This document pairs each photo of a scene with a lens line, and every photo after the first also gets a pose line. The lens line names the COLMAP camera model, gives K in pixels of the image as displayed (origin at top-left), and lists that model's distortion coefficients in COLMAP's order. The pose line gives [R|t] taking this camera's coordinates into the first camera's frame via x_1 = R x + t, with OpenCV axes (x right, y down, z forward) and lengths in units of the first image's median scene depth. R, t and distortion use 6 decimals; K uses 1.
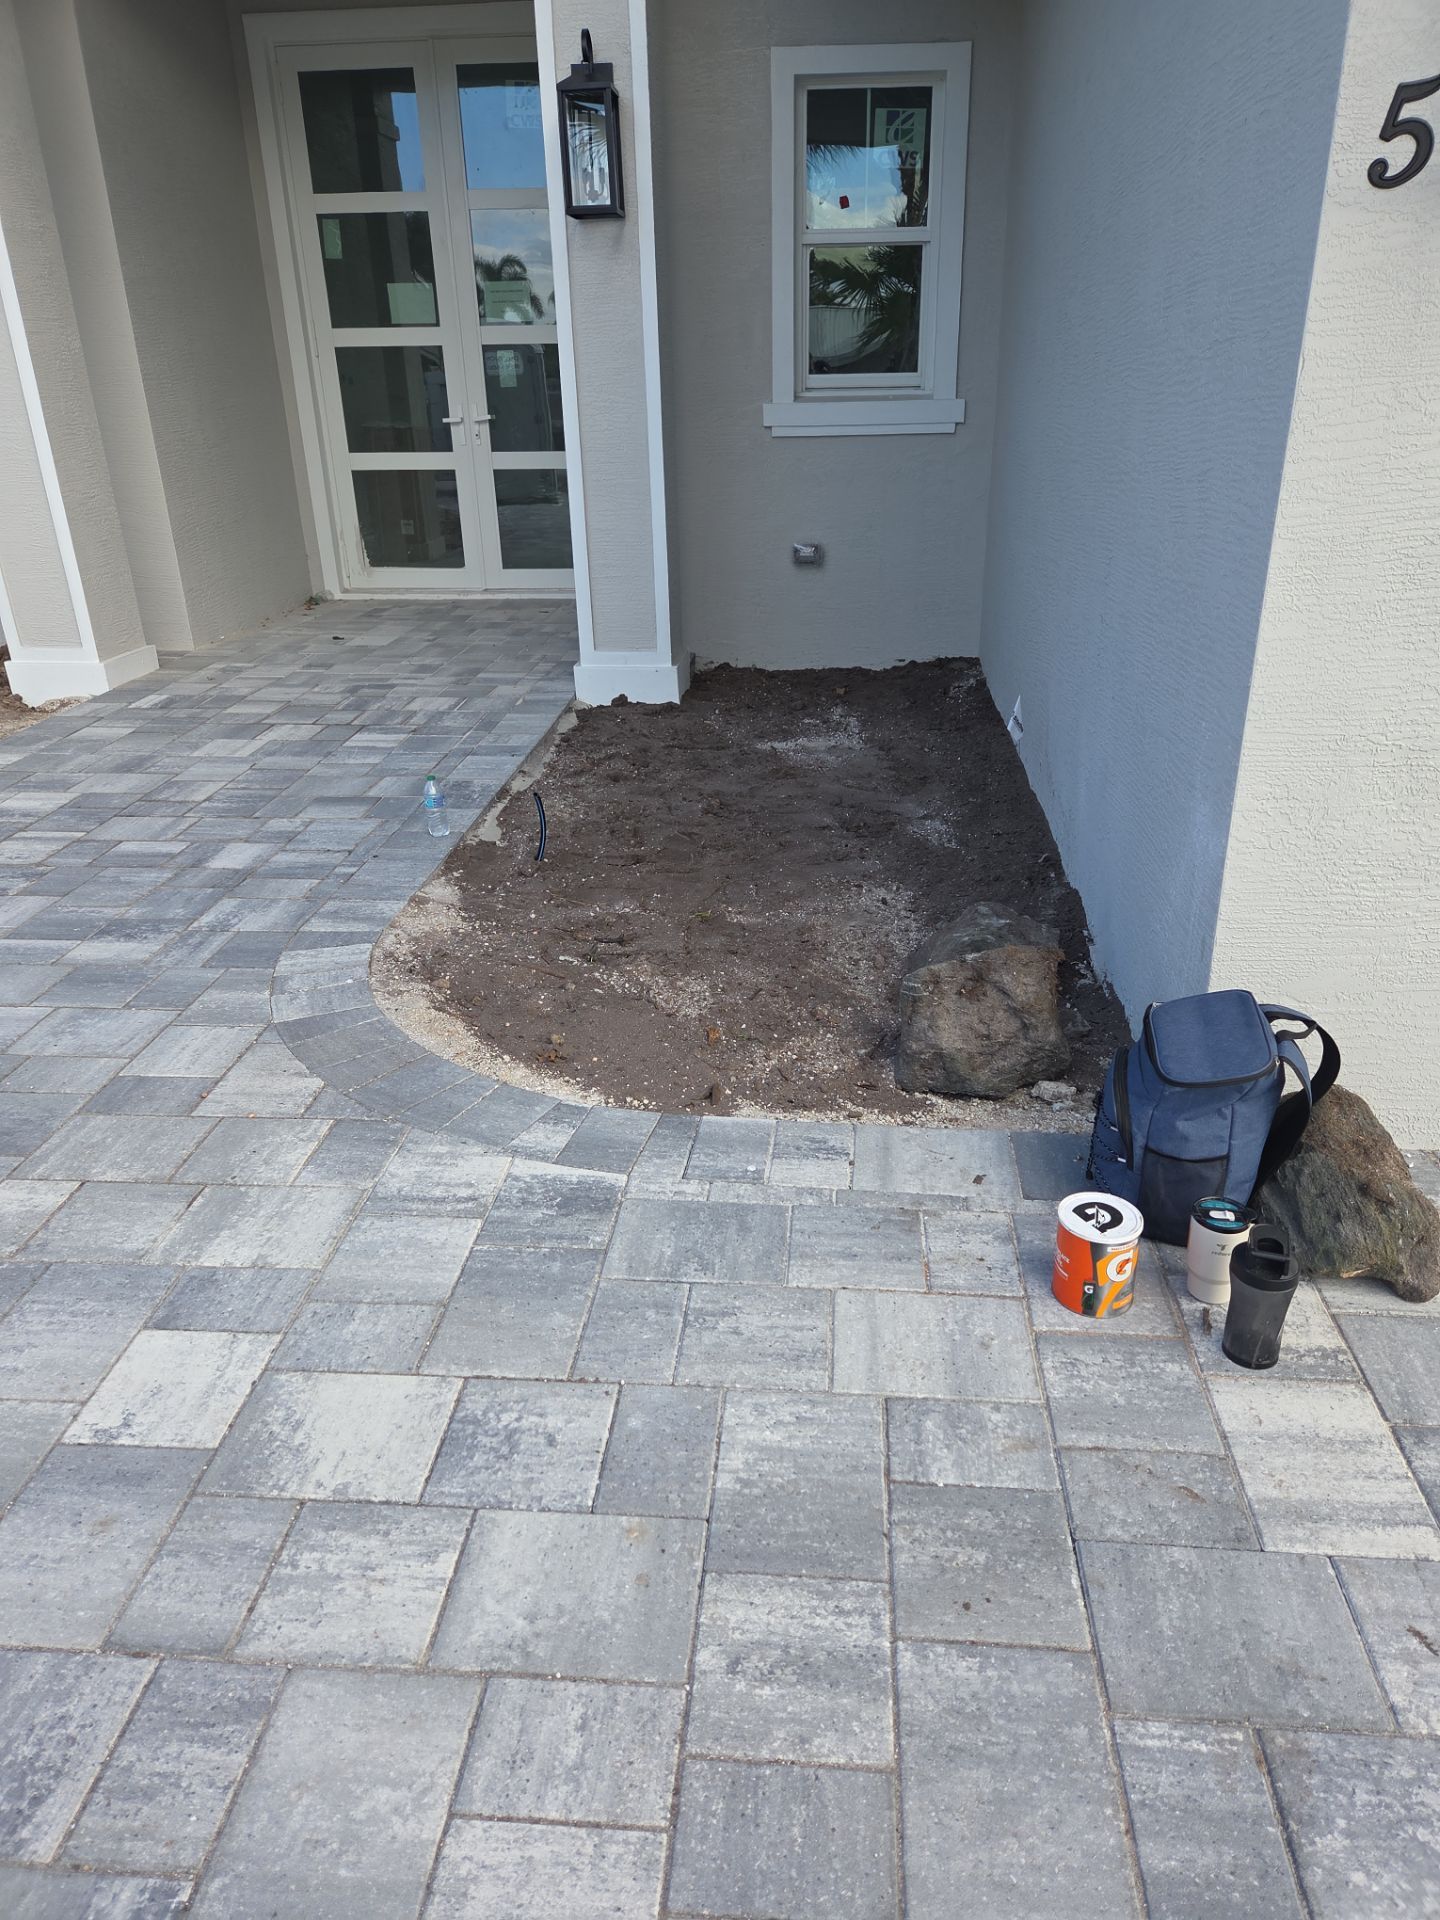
lens RADIAL K [[1279.9, 0, 716.3], [0, 1279.9, 948.4], [0, 0, 1]] dist [0.063238, -0.053212]
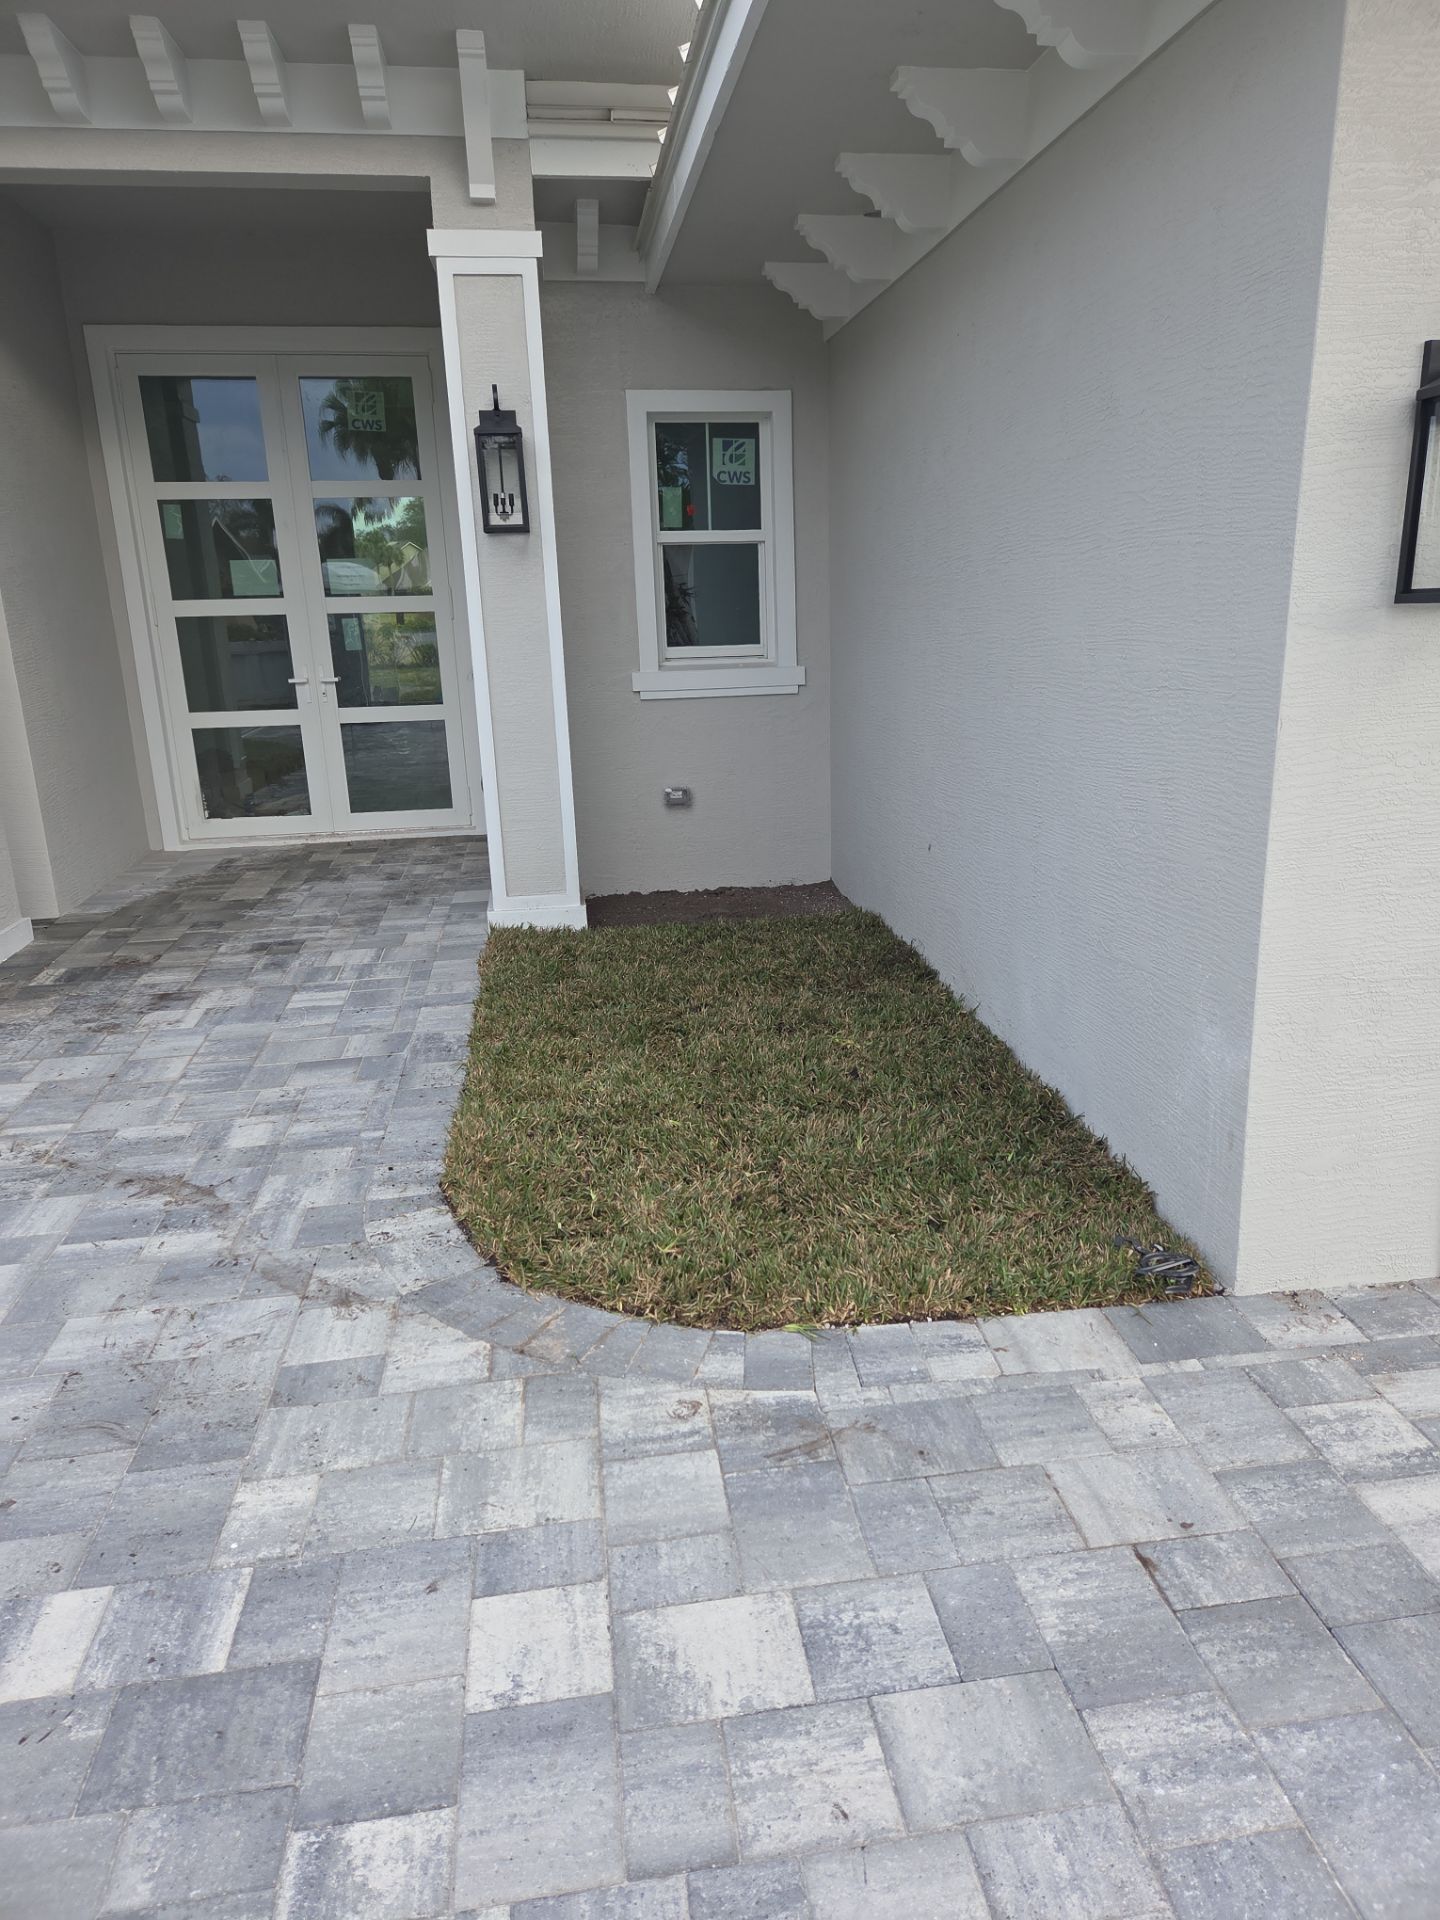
lens RADIAL K [[1279.9, 0, 728.1], [0, 1279.9, 939.4], [0, 0, 1]] dist [0.063238, -0.053212]
pose [[0.973414, -0.070413, 0.217963, -0.346873], [0.102698, 0.984736, -0.140526, -0.062804], [-0.204741, 0.159174, 0.965787, -0.152362]]
